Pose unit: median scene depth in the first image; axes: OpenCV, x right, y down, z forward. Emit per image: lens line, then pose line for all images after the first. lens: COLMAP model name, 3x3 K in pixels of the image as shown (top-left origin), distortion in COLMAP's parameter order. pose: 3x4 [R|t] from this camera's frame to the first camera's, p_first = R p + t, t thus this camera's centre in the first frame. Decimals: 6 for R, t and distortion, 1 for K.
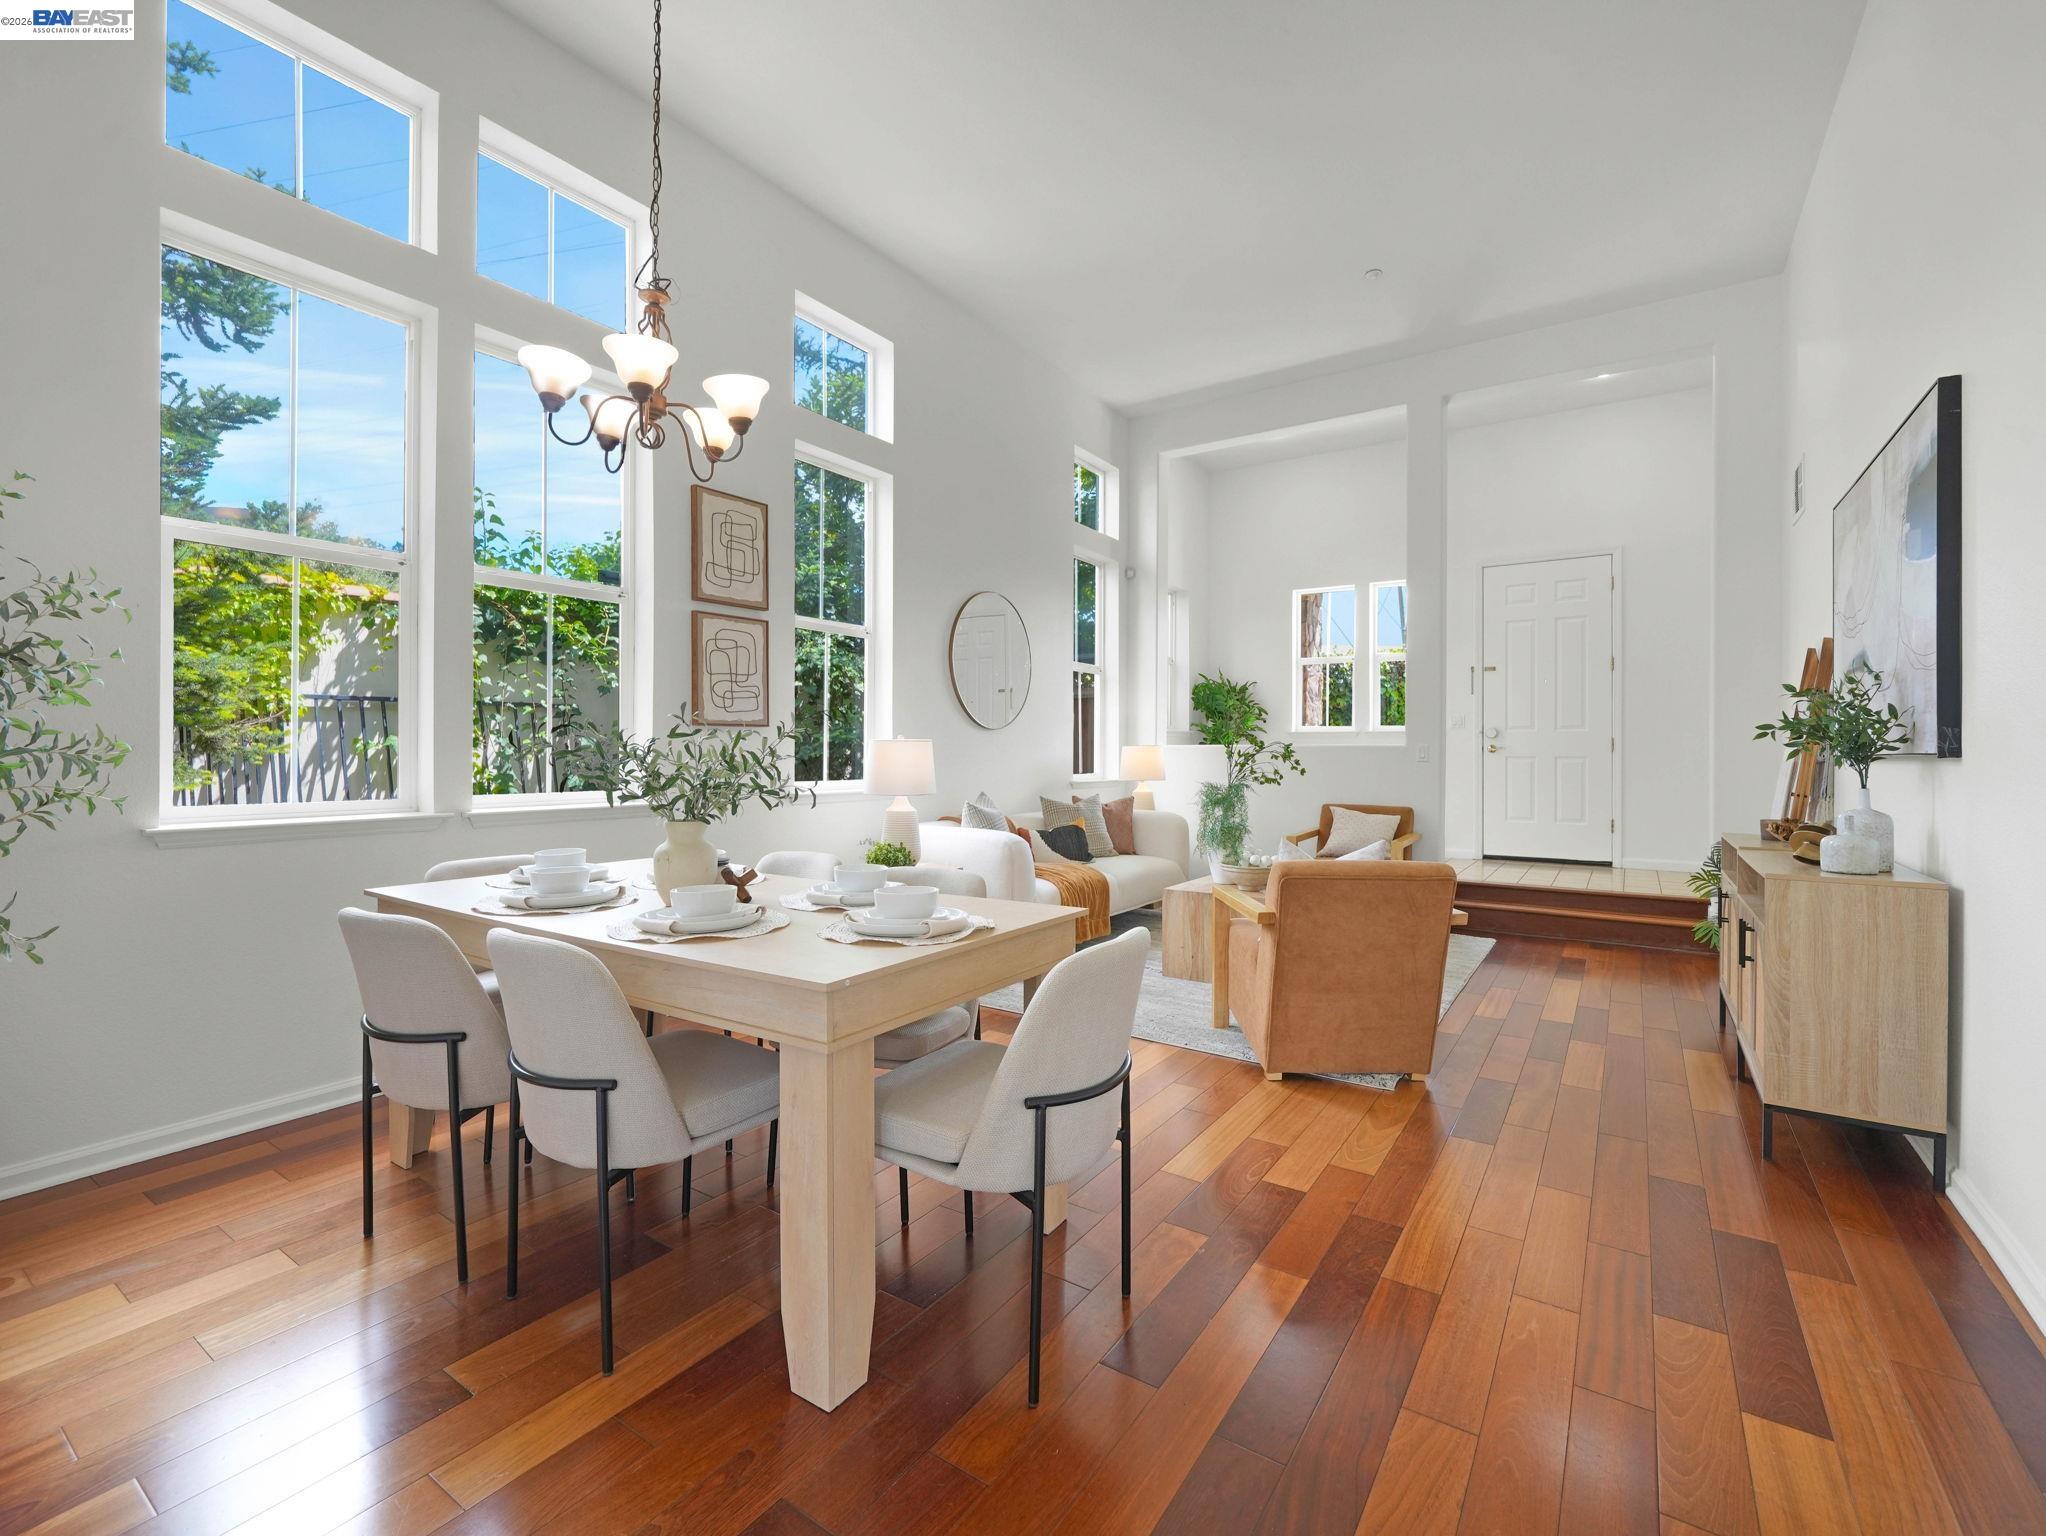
lens RADIAL K [[914.9, 0, 1021.1], [0, 914.9, 762.1], [0, 0, 1]] dist [0.009813, -0.000067]
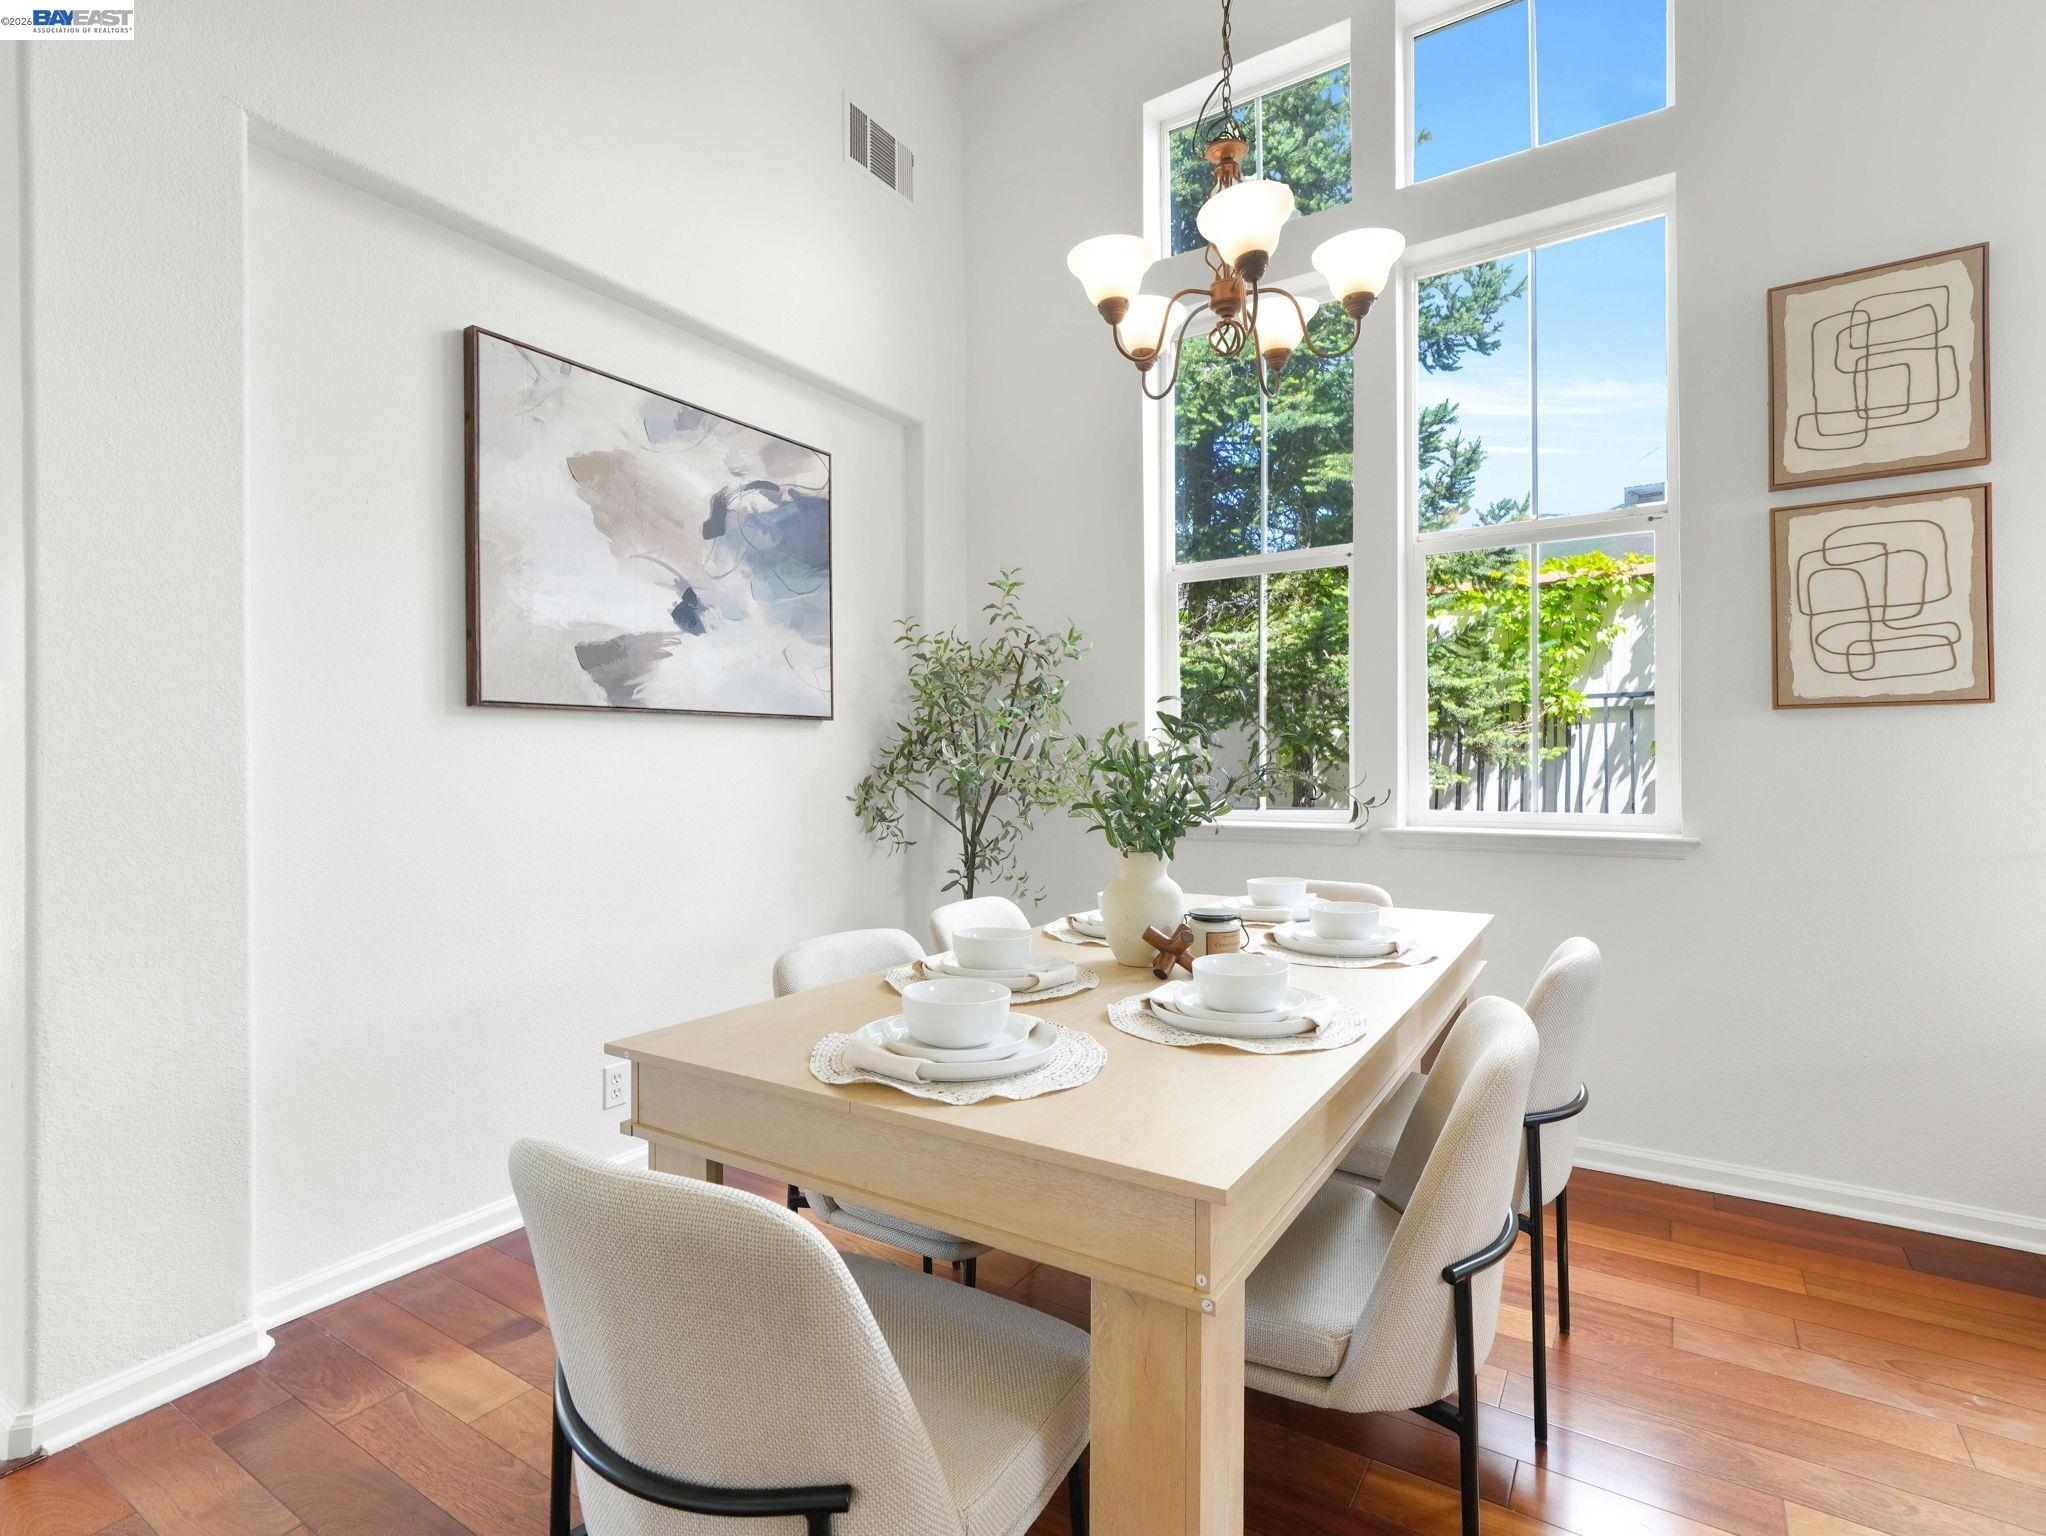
lens RADIAL K [[998.4, 0, 1018.8], [0, 998.4, 761.8], [0, 0, 1]] dist [-0.000061, -0.000321]
pose [[0.019448, 0.004425, -0.999801, 0.242094], [-0.008714, 0.999953, 0.004257, -0.005469], [0.999773, 0.008629, 0.019485, 0.484517]]
